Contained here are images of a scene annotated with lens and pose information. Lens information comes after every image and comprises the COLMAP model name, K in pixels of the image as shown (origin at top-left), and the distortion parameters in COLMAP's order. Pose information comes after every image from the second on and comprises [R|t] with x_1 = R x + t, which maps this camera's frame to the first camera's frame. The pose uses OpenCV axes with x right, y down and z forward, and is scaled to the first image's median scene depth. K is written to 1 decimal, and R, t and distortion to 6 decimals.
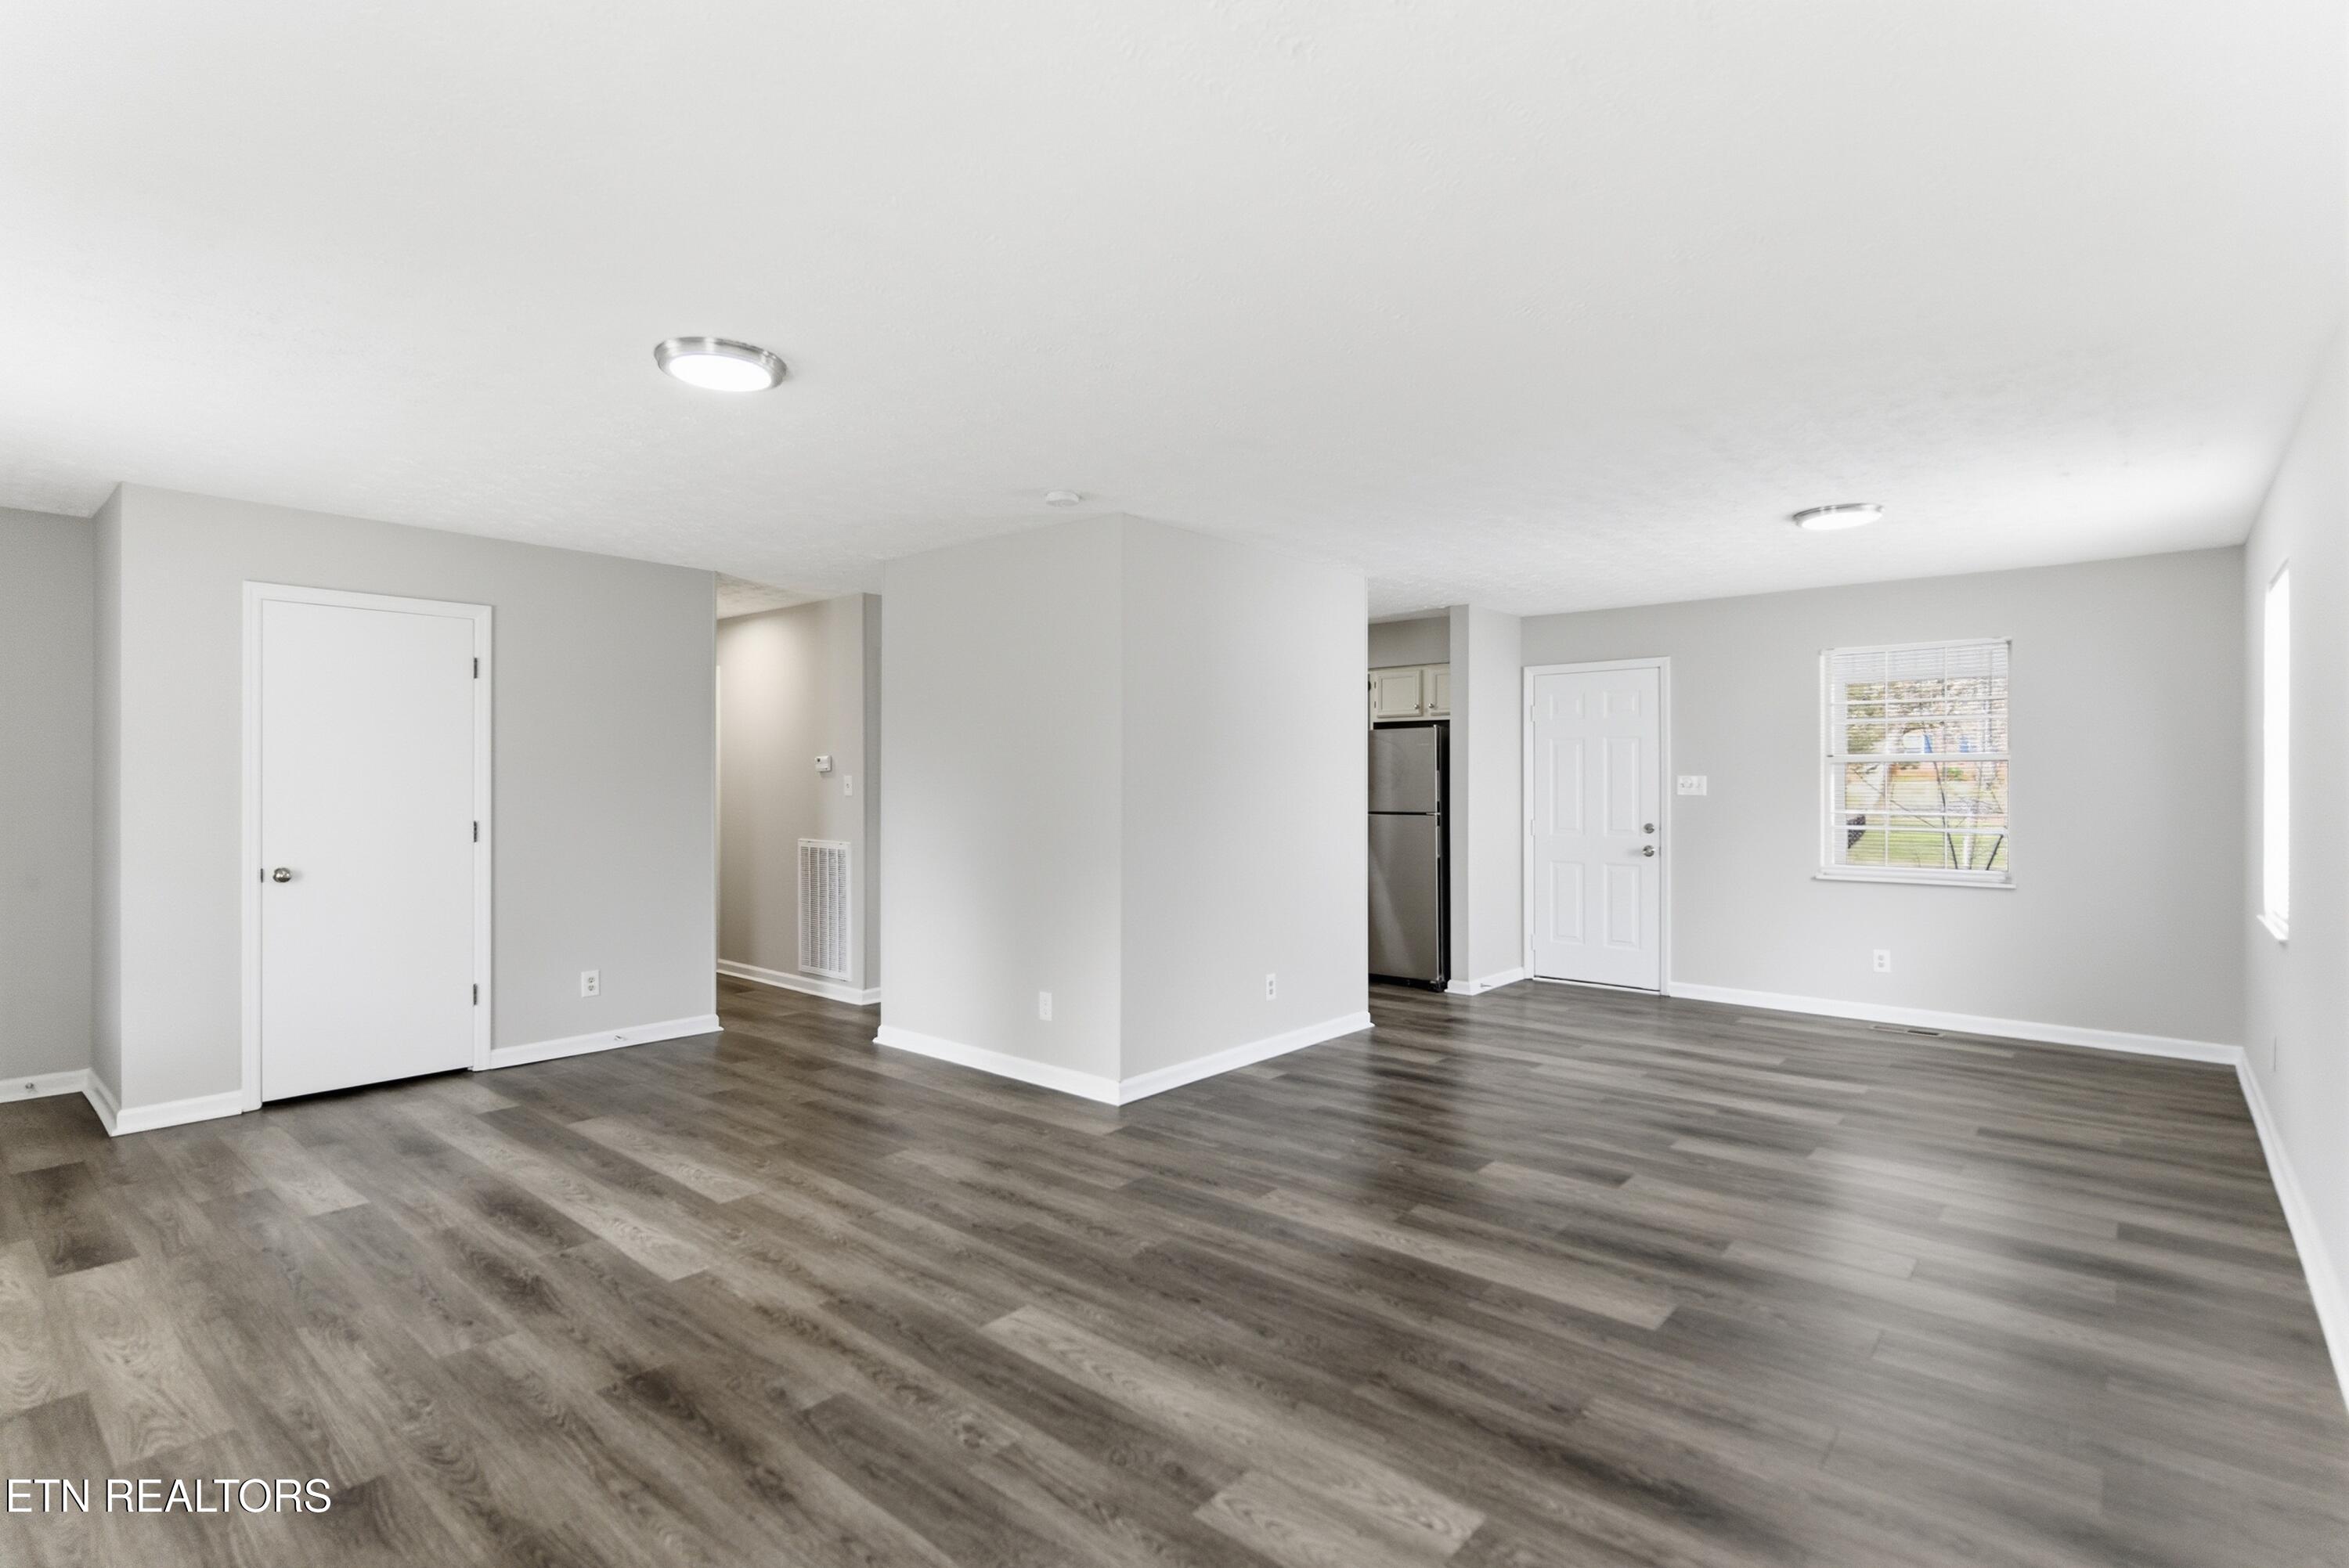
lens RADIAL K [[1132.4, 0, 1178.0], [0, 1132.4, 786.6], [0, 0, 1]] dist [-0.002488, -0.002188]
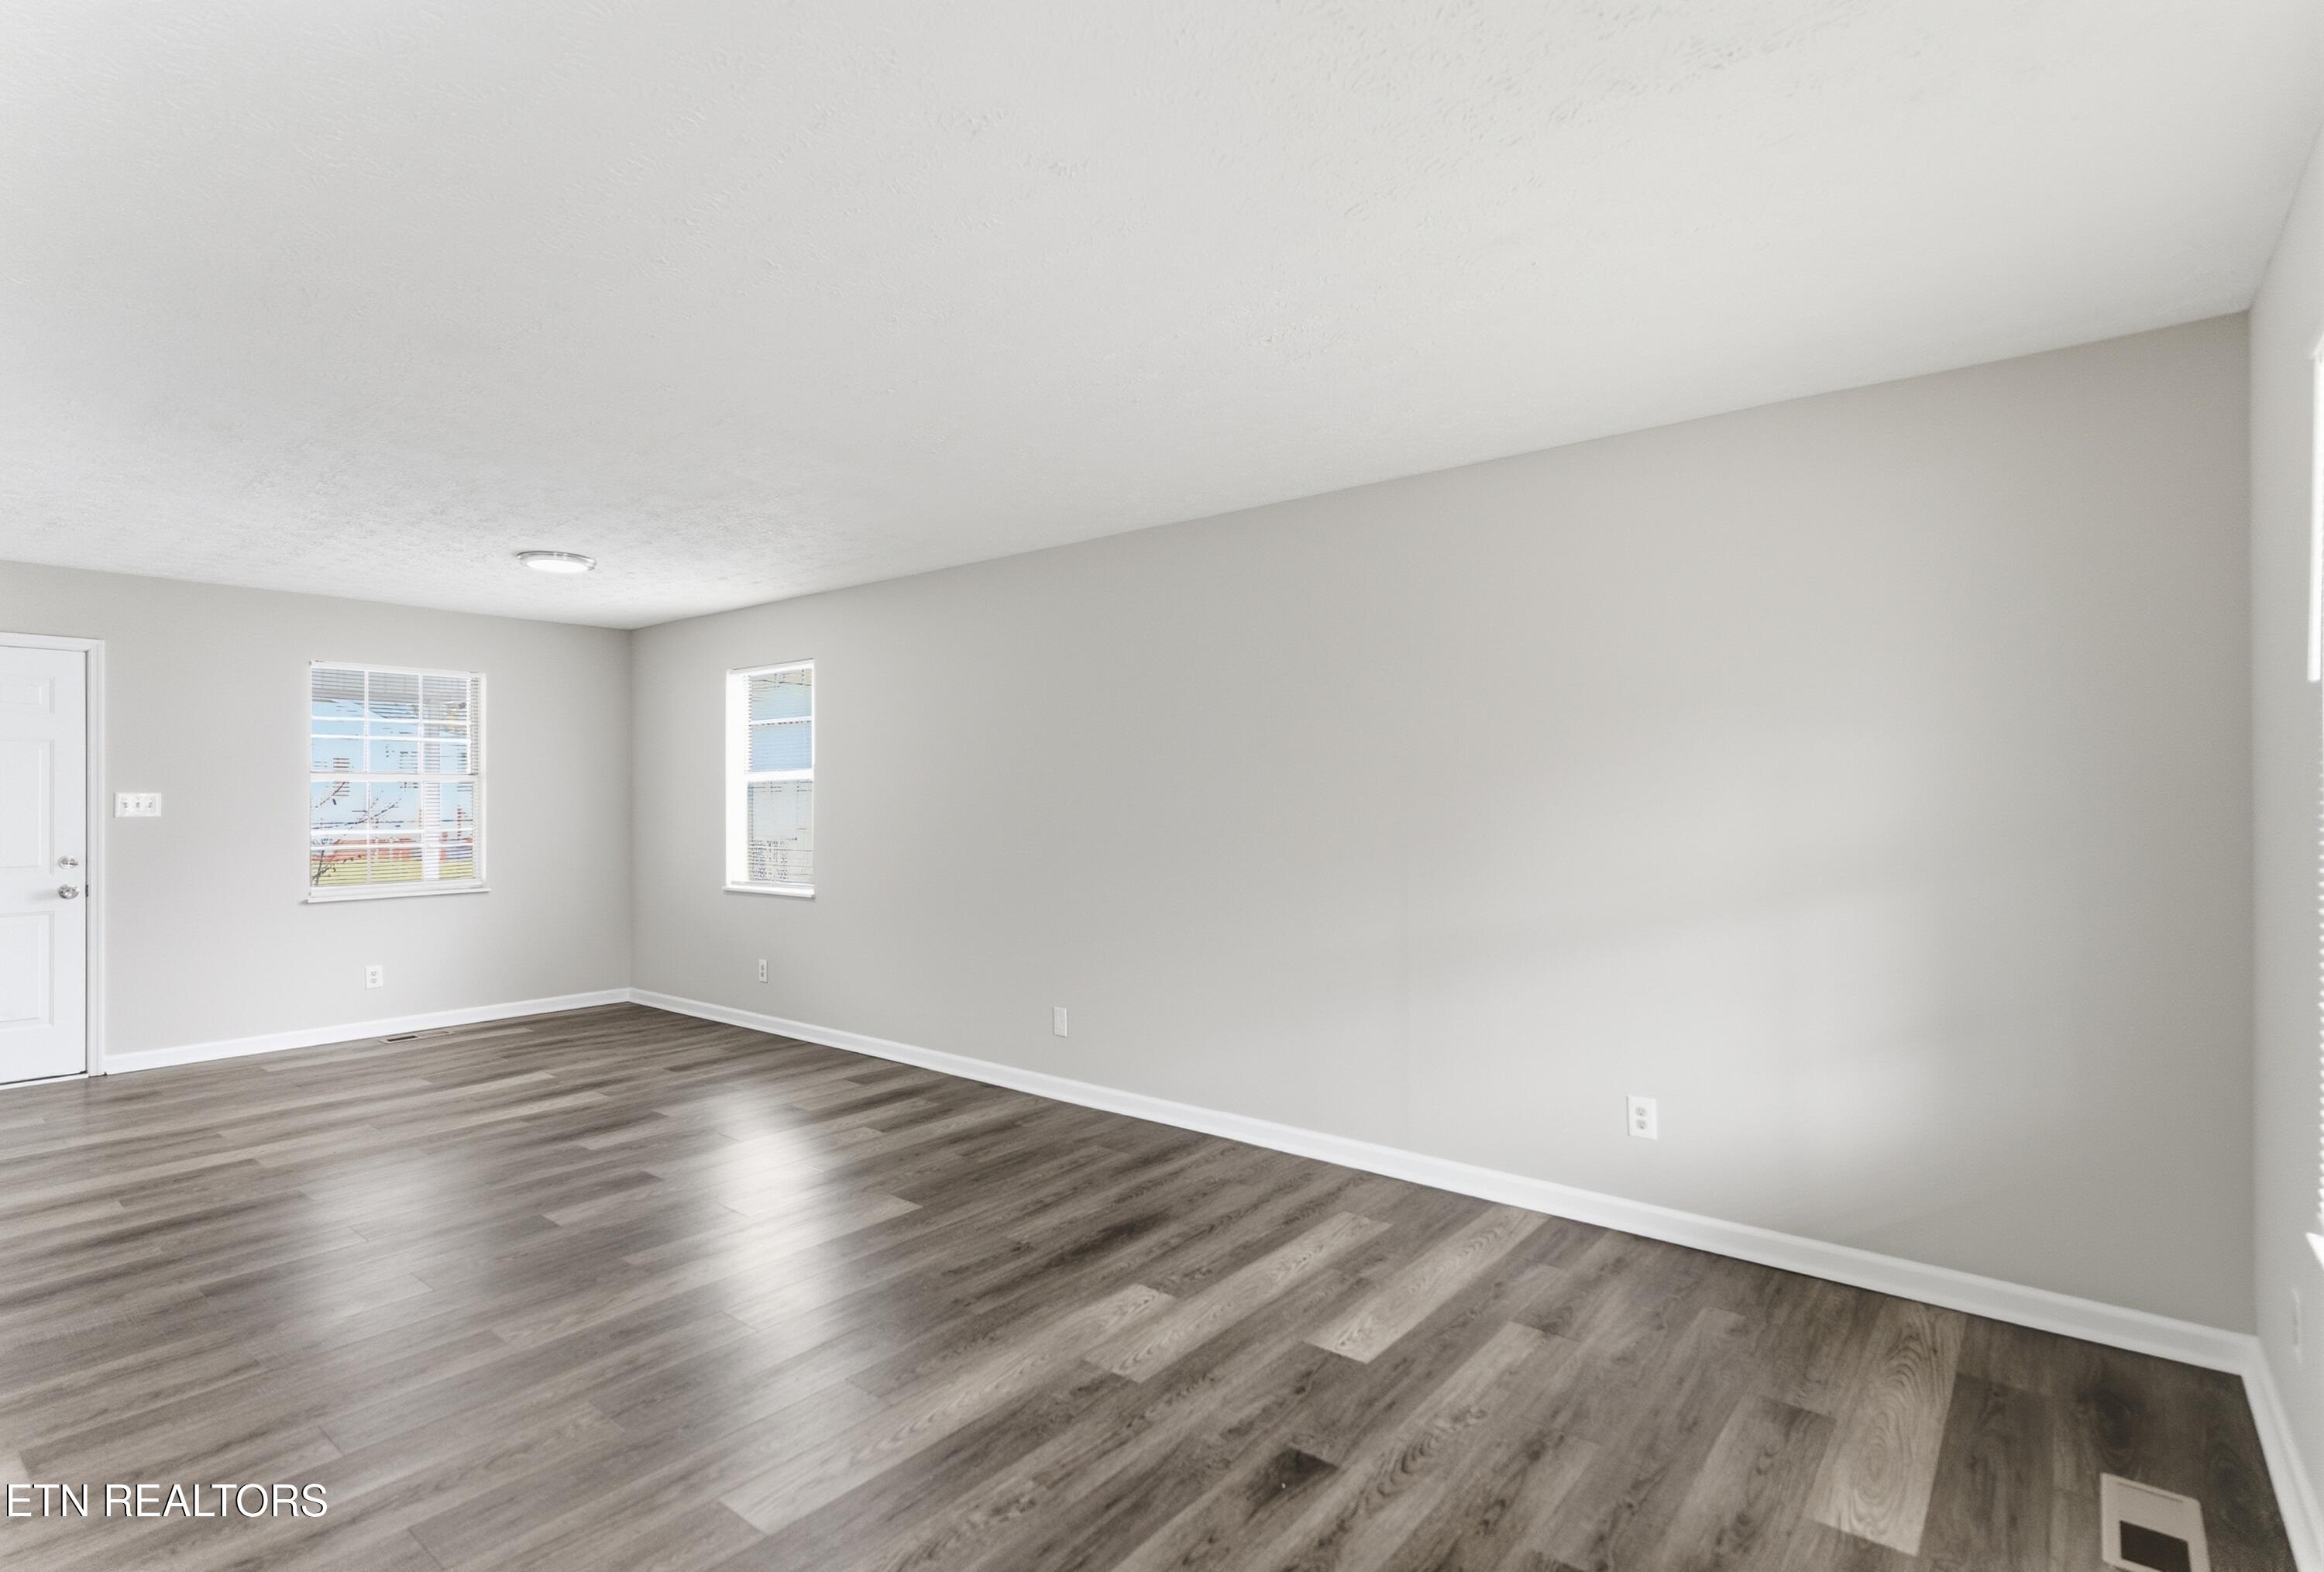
lens RADIAL K [[1120.6, 0, 1157.7], [0, 1120.6, 771.1], [0, 0, 1]] dist [-0.002488, -0.002188]
pose [[-0.030900, 0.020903, 0.999304, -0.855487], [0.006739, 0.999763, -0.020704, -0.008849], [-0.999500, 0.006095, -0.031033, 0.693628]]
